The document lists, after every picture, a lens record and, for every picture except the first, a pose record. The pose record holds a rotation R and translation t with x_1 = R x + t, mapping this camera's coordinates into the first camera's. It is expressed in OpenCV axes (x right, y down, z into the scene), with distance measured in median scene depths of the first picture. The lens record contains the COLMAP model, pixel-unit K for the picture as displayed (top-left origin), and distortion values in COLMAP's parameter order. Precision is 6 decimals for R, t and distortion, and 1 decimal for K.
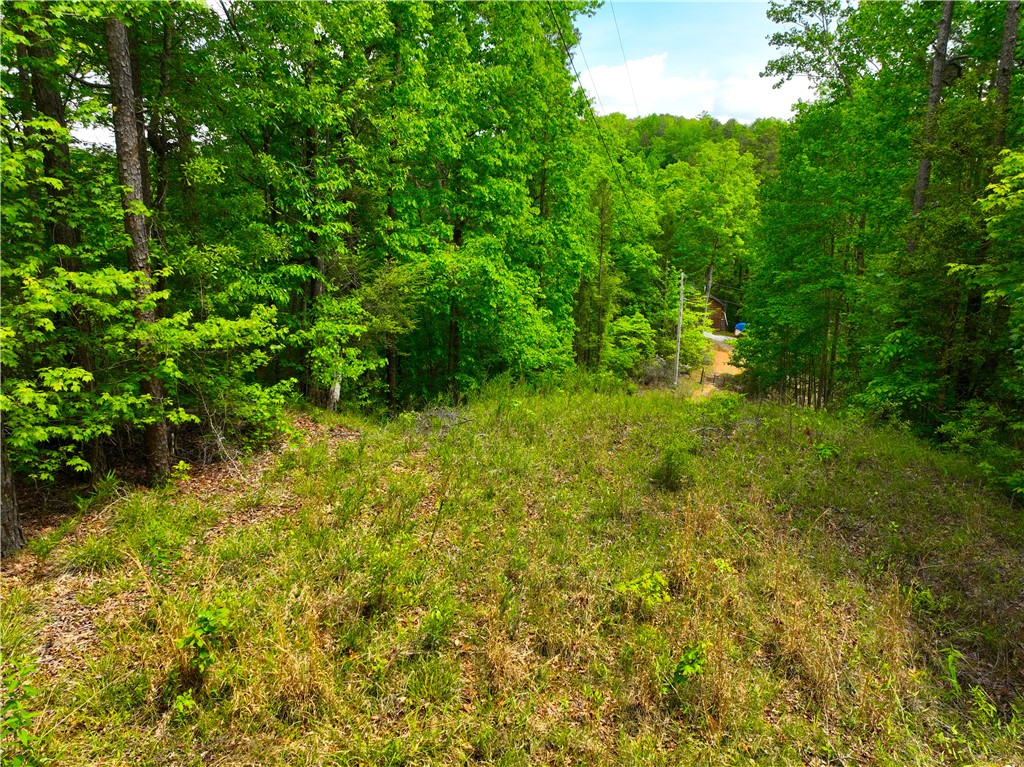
lens RADIAL K [[721.1, 0, 512.2], [0, 721.1, 382.8], [0, 0, 1]] dist [-0.008567, 0.000539]
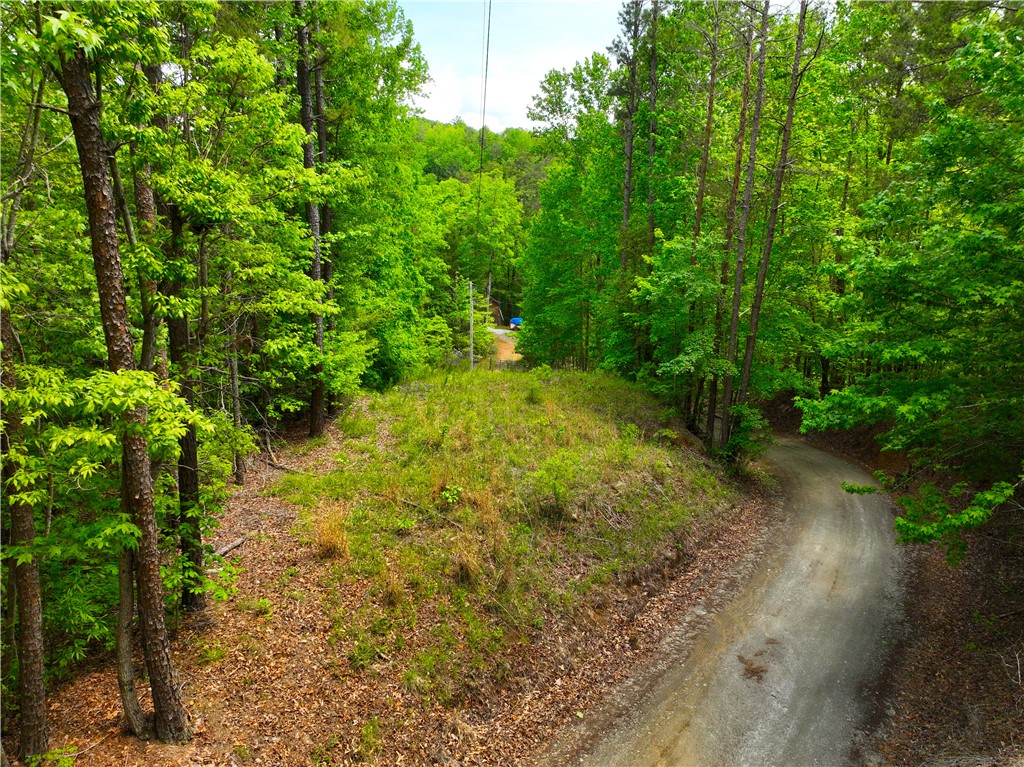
lens RADIAL K [[721.1, 0, 513.4], [0, 721.1, 383.0], [0, 0, 1]] dist [-0.008567, 0.000539]
pose [[0.947587, -0.078412, 0.309727, -0.086207], [0.076009, 0.996910, 0.019837, 0.002693], [-0.310326, 0.004744, 0.950618, -0.190416]]
